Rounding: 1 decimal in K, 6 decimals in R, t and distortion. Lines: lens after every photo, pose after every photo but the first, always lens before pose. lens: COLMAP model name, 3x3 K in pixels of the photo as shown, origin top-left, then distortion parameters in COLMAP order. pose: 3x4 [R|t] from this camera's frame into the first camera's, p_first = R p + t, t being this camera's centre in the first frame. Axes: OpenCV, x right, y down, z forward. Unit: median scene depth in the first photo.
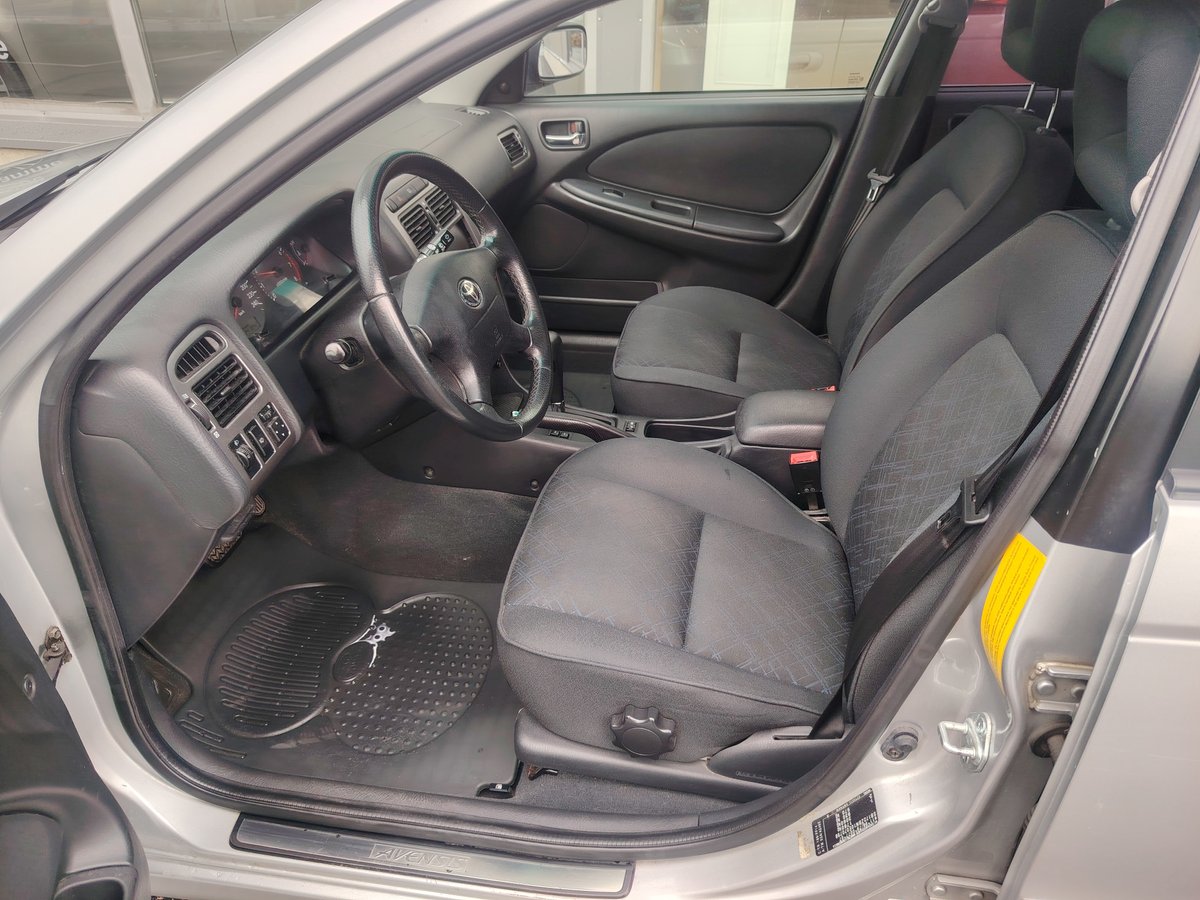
lens RADIAL K [[892.8, 0, 588.6], [0, 892.8, 449.0], [0, 0, 1]] dist [-0.004019, 0.000461]
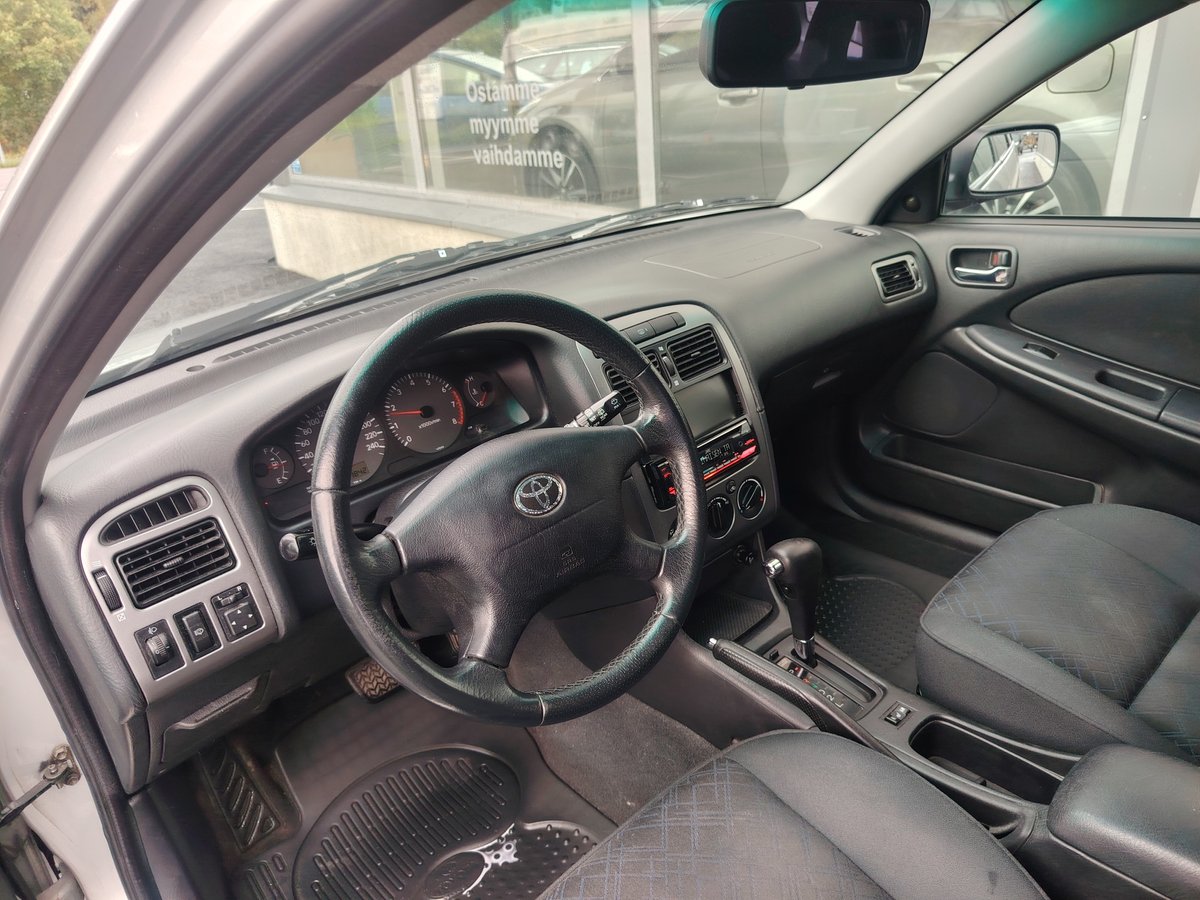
lens RADIAL K [[835.3, 0, 599.9], [0, 835.3, 438.7], [0, 0, 1]] dist [0.014642, -0.025937]
pose [[0.784575, 0.189666, -0.590313, 0.162926], [-0.246647, 0.968965, -0.016489, -0.127620], [0.568866, 0.158536, 0.807006, 0.289865]]
